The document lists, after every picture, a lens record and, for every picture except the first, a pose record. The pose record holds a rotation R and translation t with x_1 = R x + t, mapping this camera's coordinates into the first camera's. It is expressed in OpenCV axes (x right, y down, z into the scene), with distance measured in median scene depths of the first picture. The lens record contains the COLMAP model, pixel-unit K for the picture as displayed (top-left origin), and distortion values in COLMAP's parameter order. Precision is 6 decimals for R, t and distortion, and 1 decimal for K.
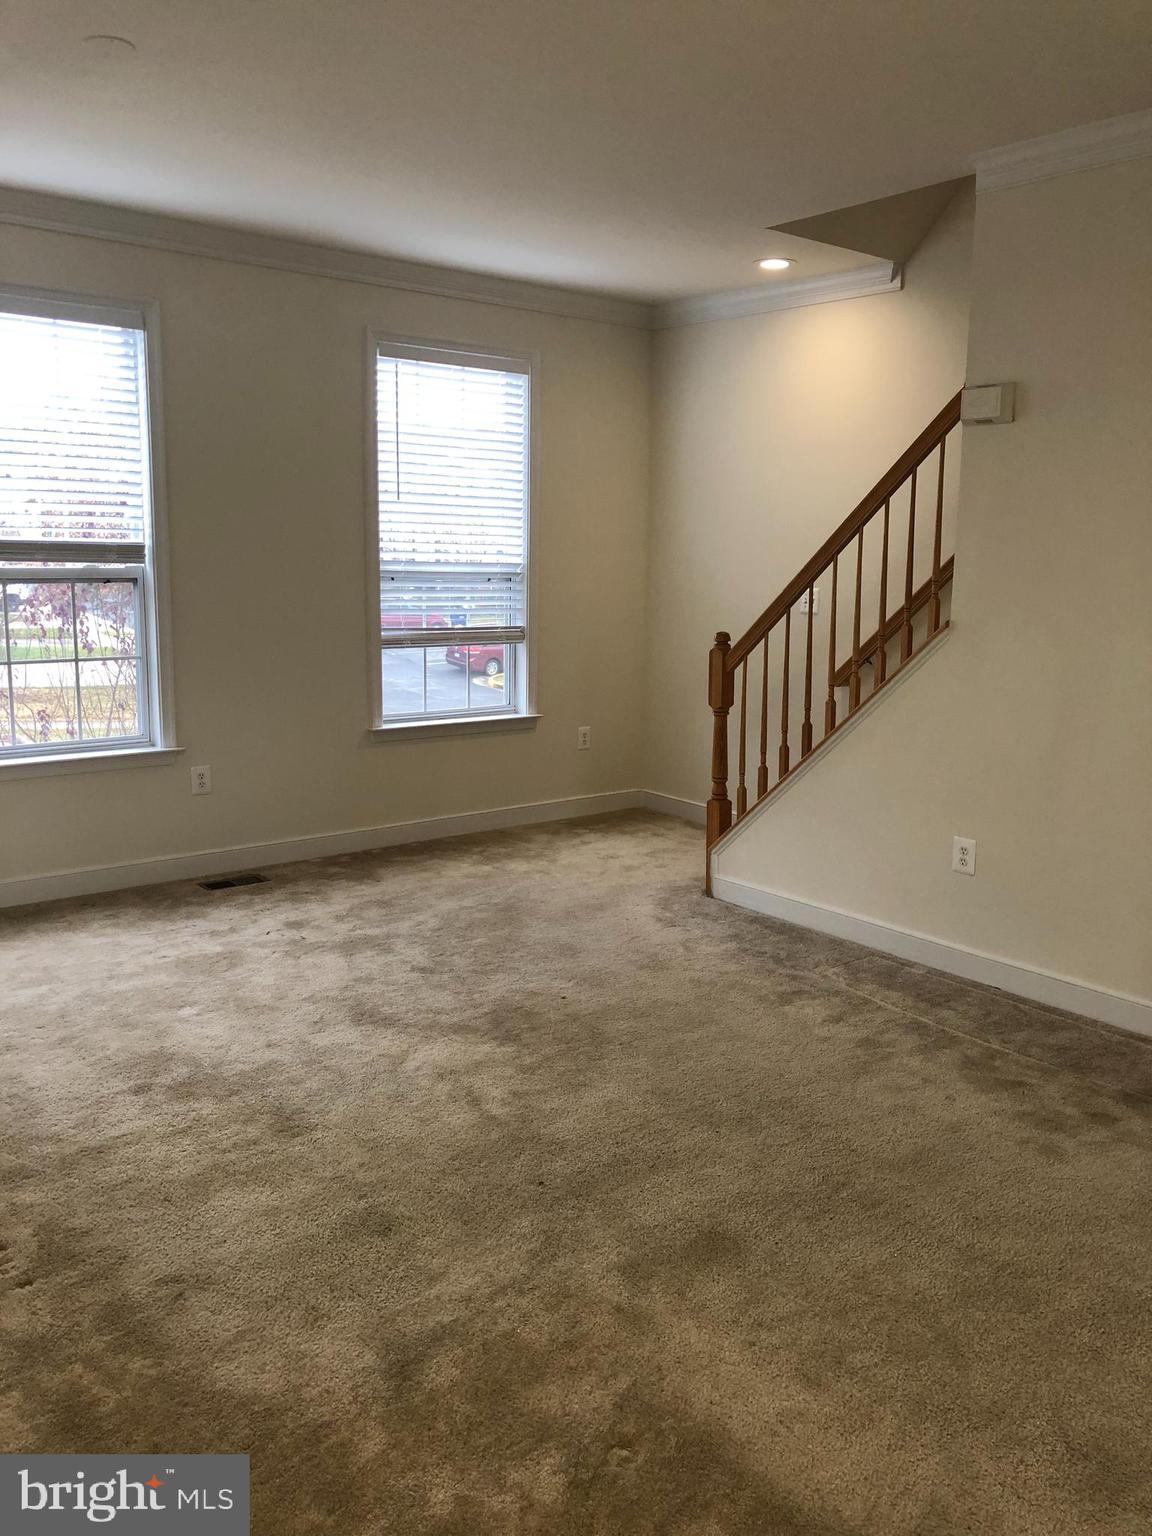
lens RADIAL K [[1262.1, 0, 580.1], [0, 1262.1, 774.1], [0, 0, 1]] dist [0.039188, -0.021129]
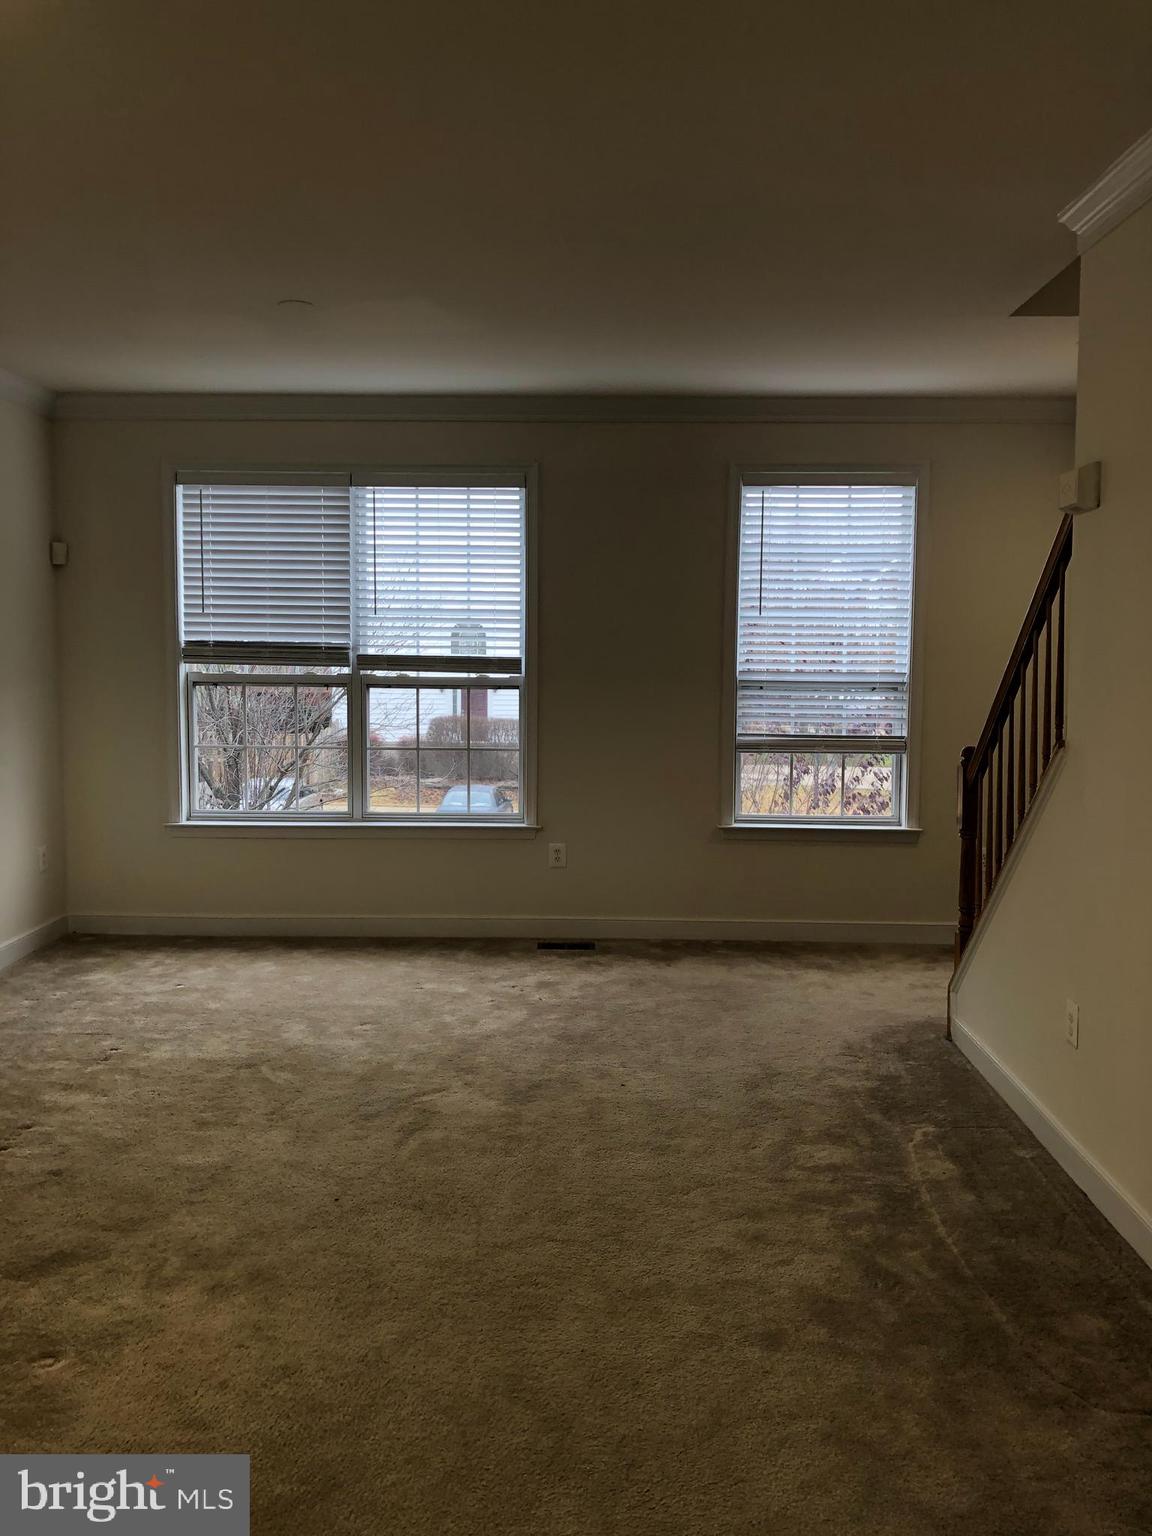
lens RADIAL K [[1262.1, 0, 579.9], [0, 1262.1, 759.5], [0, 0, 1]] dist [0.039188, -0.021129]
pose [[0.760943, 0.045956, -0.647189, 0.436560], [-0.110120, 0.992164, -0.059024, -0.016005], [0.639405, 0.116182, 0.760041, 0.108446]]
